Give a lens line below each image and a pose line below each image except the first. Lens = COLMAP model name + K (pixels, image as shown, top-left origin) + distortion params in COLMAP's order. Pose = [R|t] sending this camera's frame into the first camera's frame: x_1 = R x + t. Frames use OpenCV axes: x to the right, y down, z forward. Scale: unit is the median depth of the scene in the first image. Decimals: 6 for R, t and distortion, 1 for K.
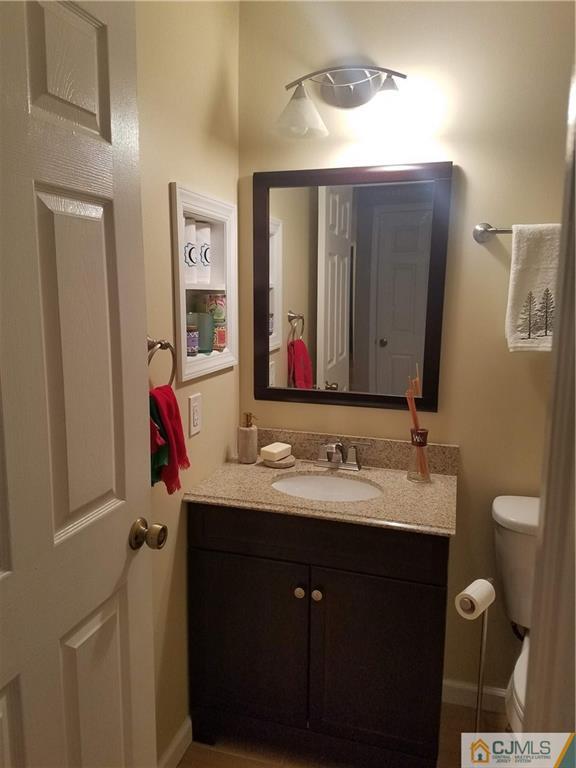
lens RADIAL K [[590.7, 0, 290.9], [0, 590.7, 380.7], [0, 0, 1]] dist [0.145688, -0.235429]
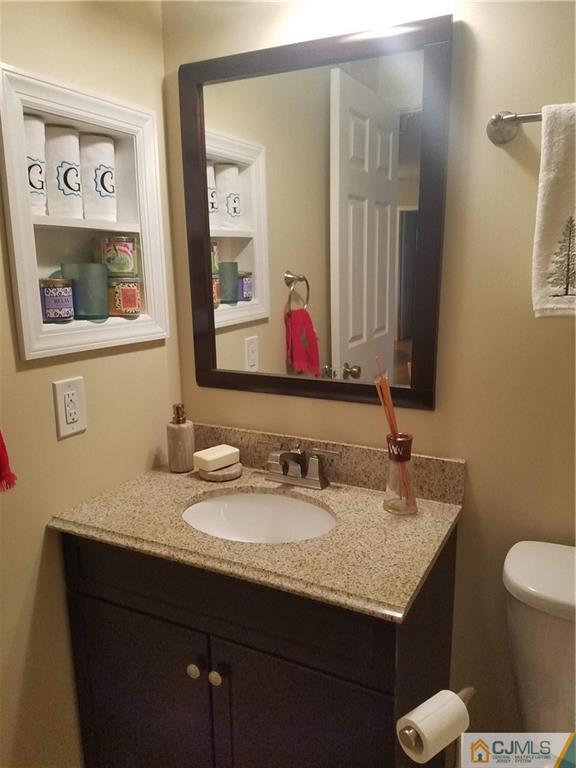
lens RADIAL K [[590.7, 0, 312.9], [0, 590.7, 387.1], [0, 0, 1]] dist [0.145688, -0.235429]
pose [[0.985294, 0.018248, -0.169891, 0.233344], [-0.010799, 0.998944, 0.044668, -0.001463], [0.170527, -0.042177, 0.984450, 0.329941]]
